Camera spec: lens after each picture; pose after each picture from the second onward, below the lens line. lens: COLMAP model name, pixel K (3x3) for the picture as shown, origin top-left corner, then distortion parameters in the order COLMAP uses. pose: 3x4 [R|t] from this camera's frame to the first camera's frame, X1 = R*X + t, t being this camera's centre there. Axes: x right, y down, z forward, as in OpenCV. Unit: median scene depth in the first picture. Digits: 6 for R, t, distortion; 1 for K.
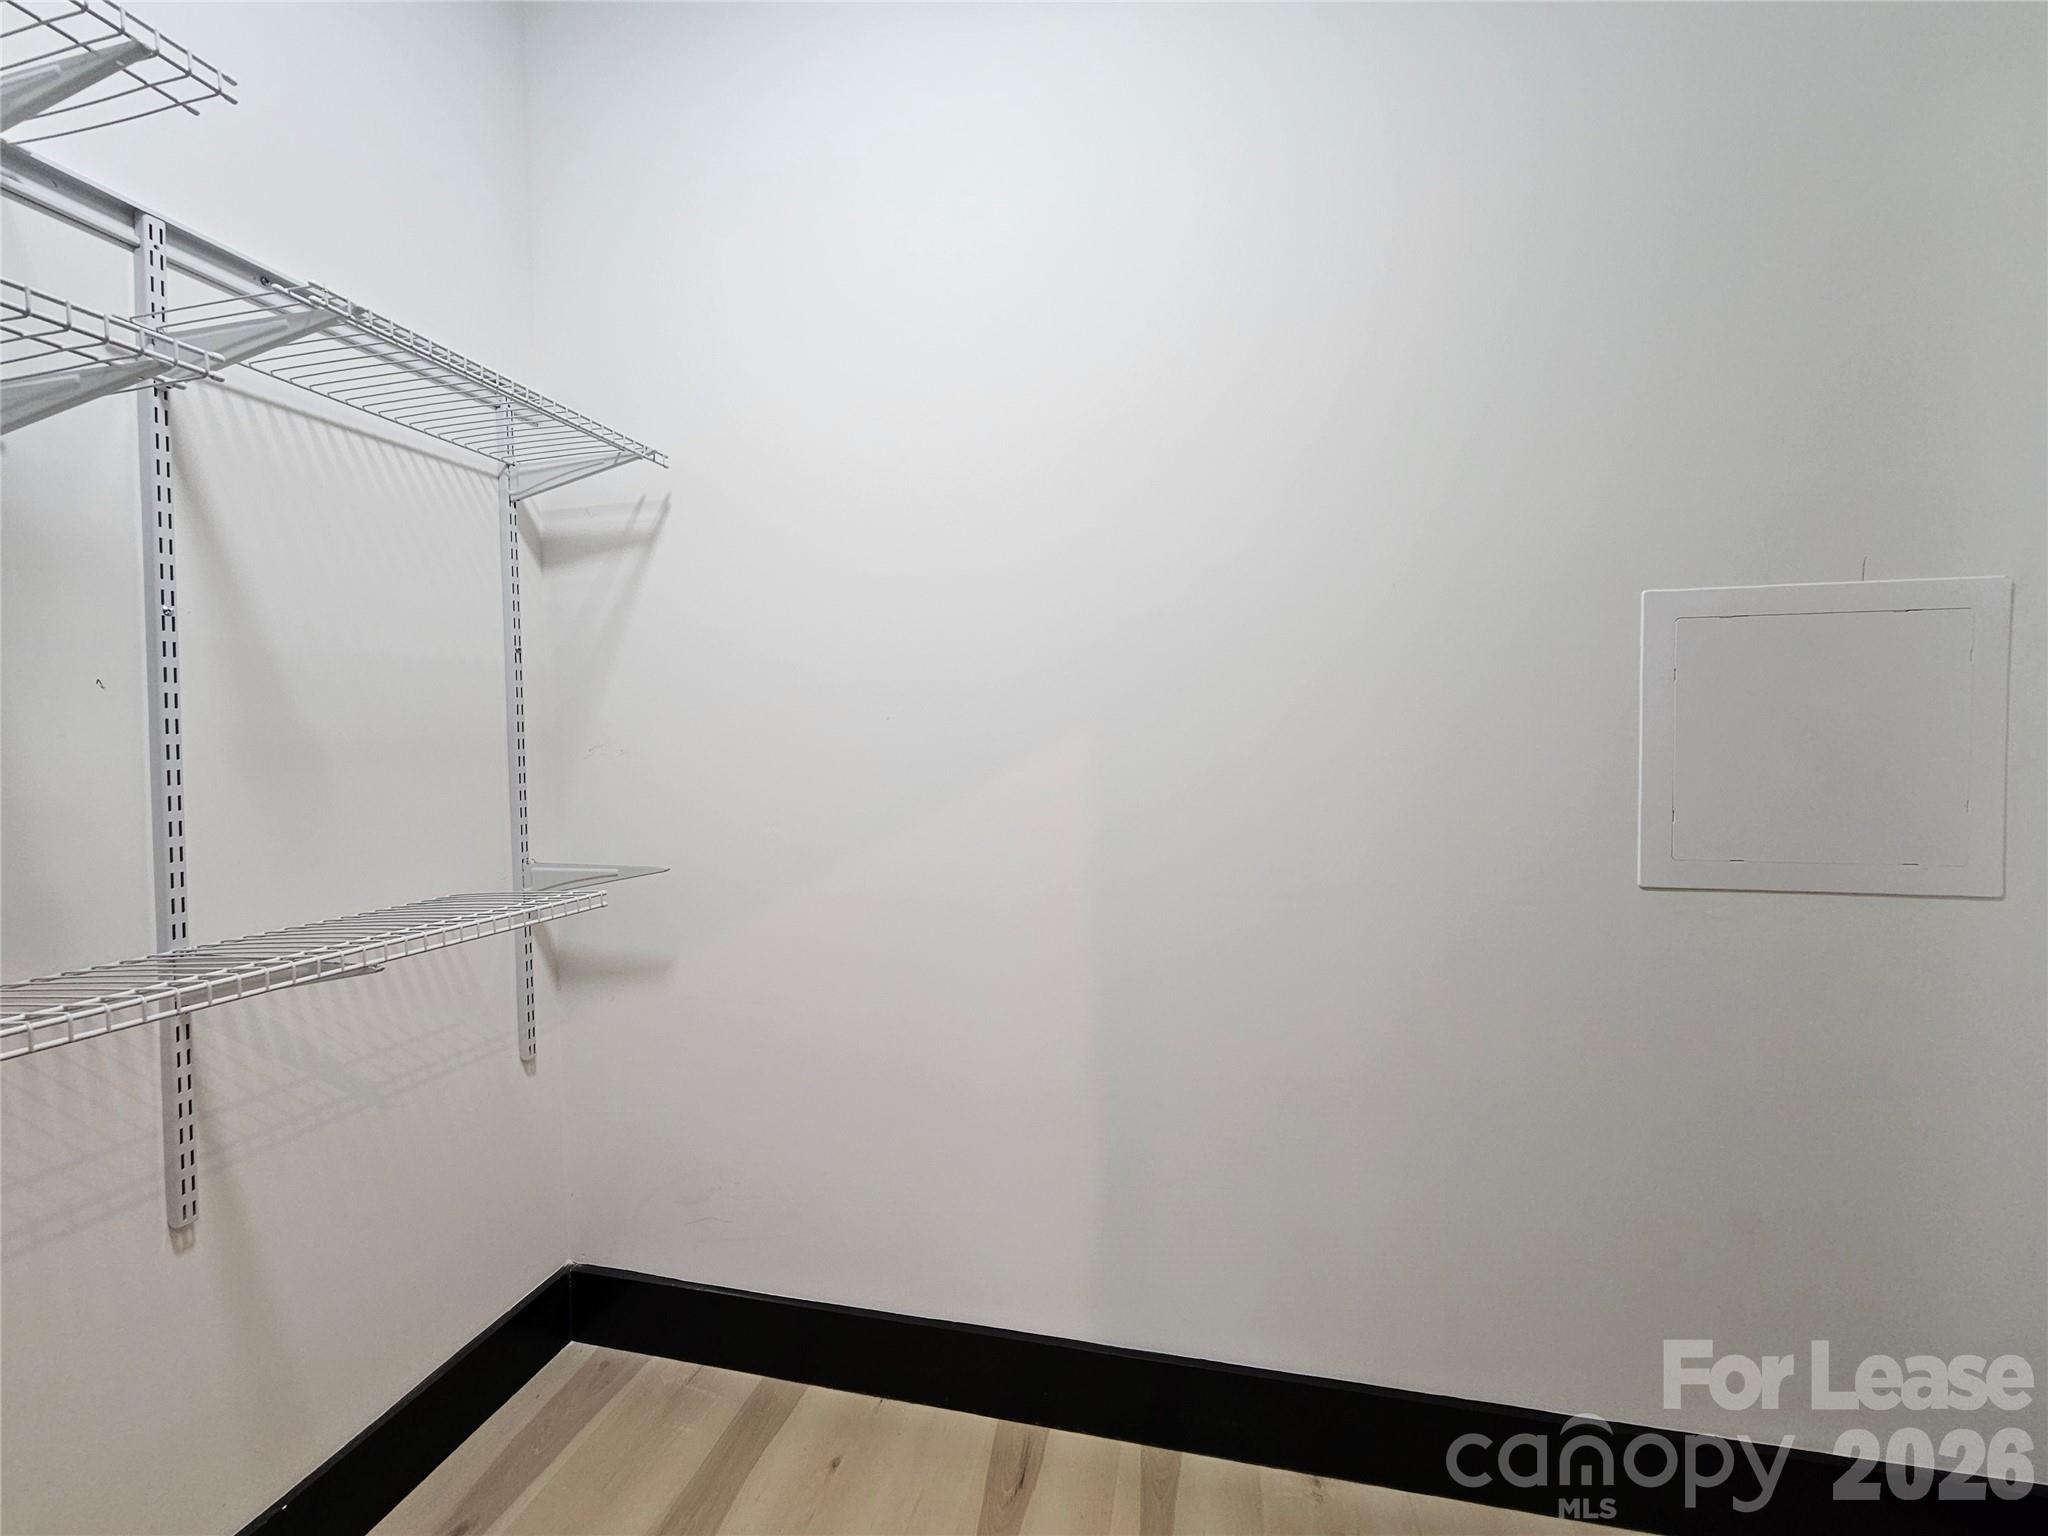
lens RADIAL K [[839.8, 0, 1023.9], [0, 839.8, 757.0], [0, 0, 1]] dist [-0.000443, -0.000379]
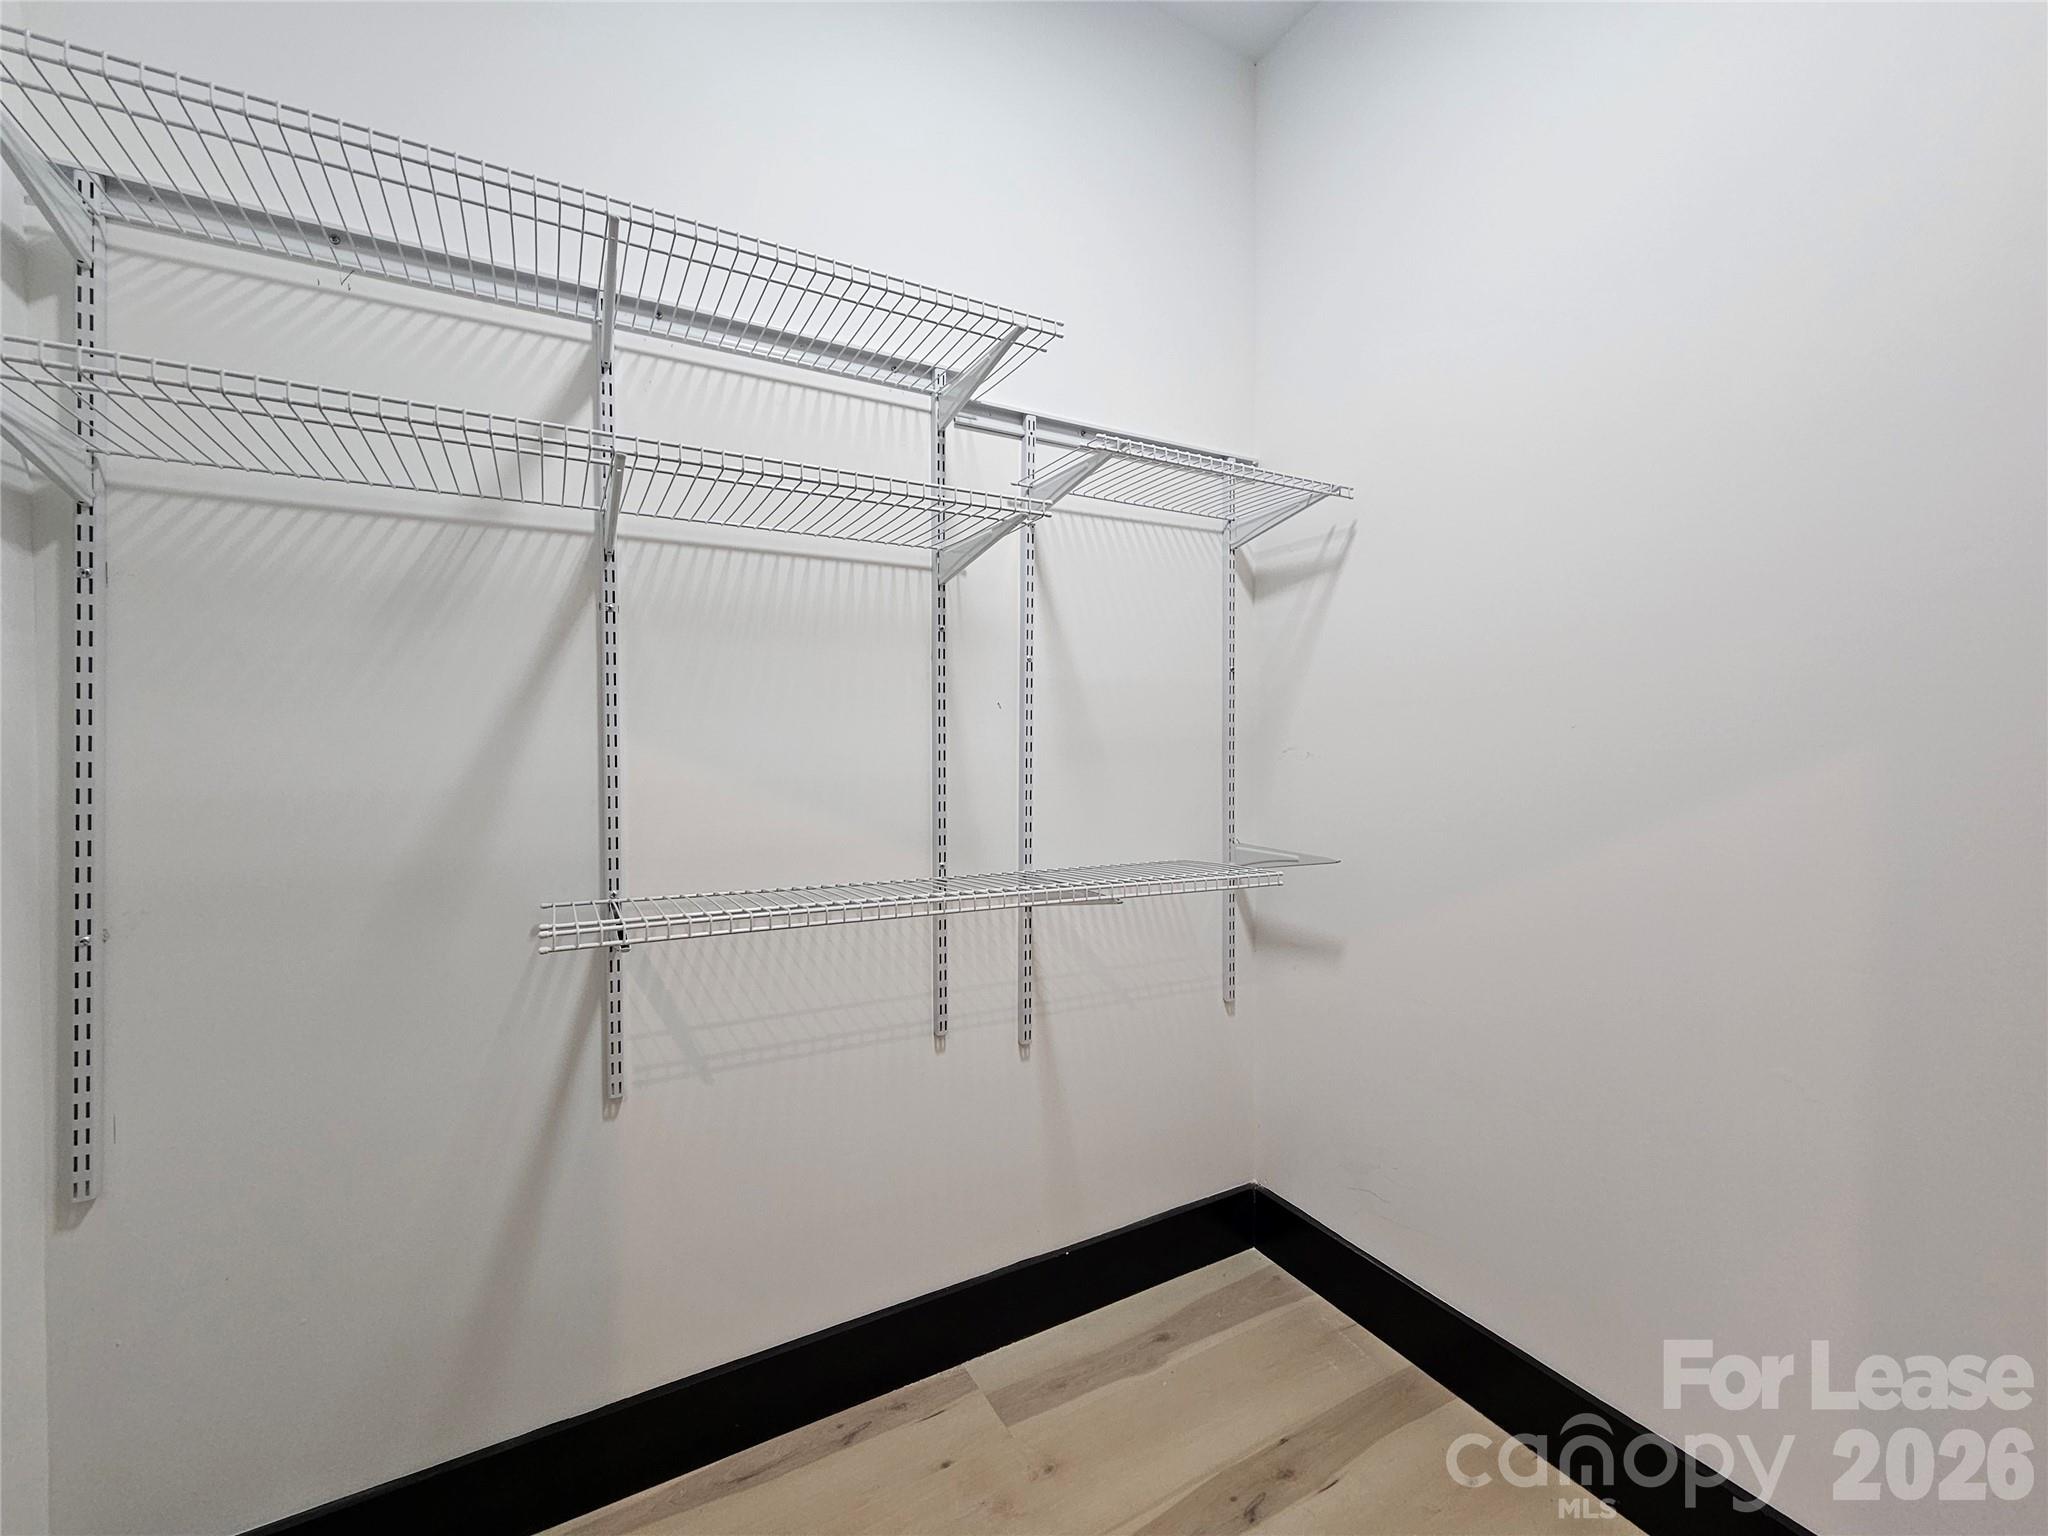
lens RADIAL K [[839.8, 0, 1022.8], [0, 839.8, 758.5], [0, 0, 1]] dist [-0.000443, -0.000379]
pose [[0.670348, 0.033603, -0.741286, 0.151203], [-0.032053, 0.999353, 0.016316, -0.008993], [0.741355, 0.012823, 0.670991, -0.076593]]
